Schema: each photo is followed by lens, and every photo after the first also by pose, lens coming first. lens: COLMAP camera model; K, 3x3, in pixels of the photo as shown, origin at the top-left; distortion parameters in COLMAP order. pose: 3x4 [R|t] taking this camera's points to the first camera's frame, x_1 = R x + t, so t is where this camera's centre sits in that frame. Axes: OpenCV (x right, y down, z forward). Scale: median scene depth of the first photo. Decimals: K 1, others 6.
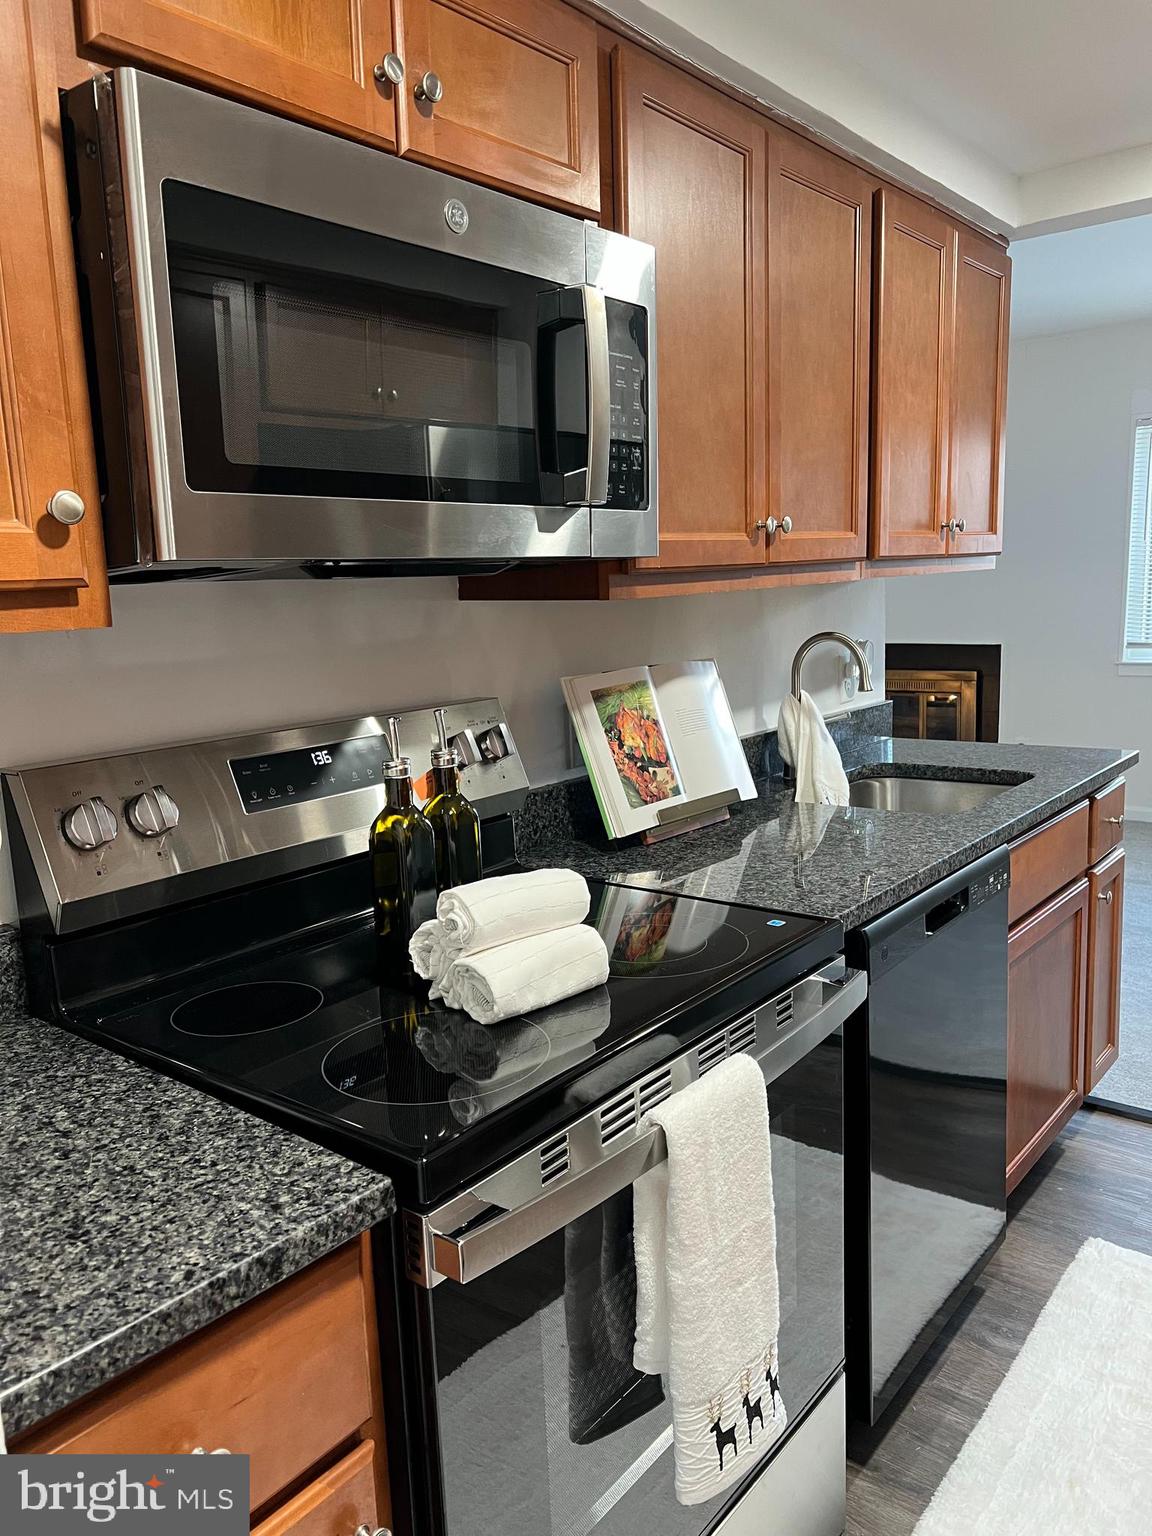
lens RADIAL K [[1138.8, 0, 577.8], [0, 1138.8, 767.0], [0, 0, 1]] dist [0.021512, -0.037352]
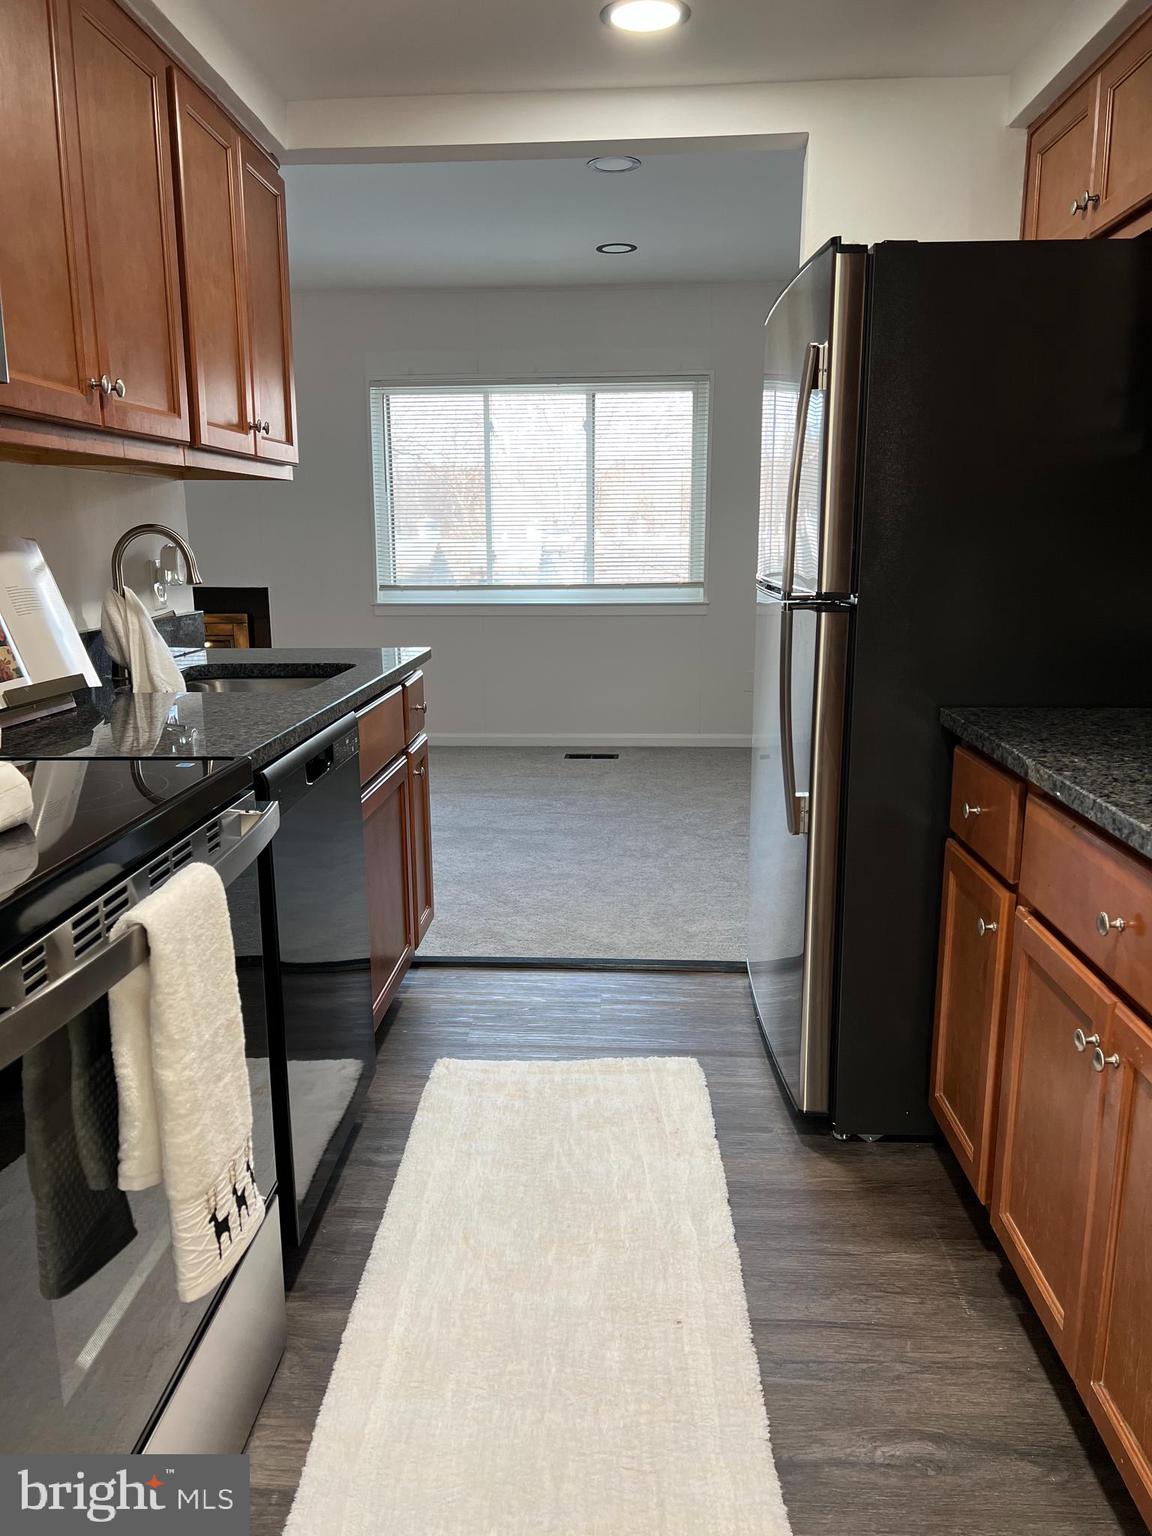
lens RADIAL K [[1138.8, 0, 579.4], [0, 1138.8, 782.0], [0, 0, 1]] dist [0.021512, -0.037352]
pose [[0.801685, -0.092239, 0.590587, -0.104497], [0.069811, 0.995709, 0.060747, 0.085330], [-0.593656, -0.007470, 0.804684, -0.008286]]
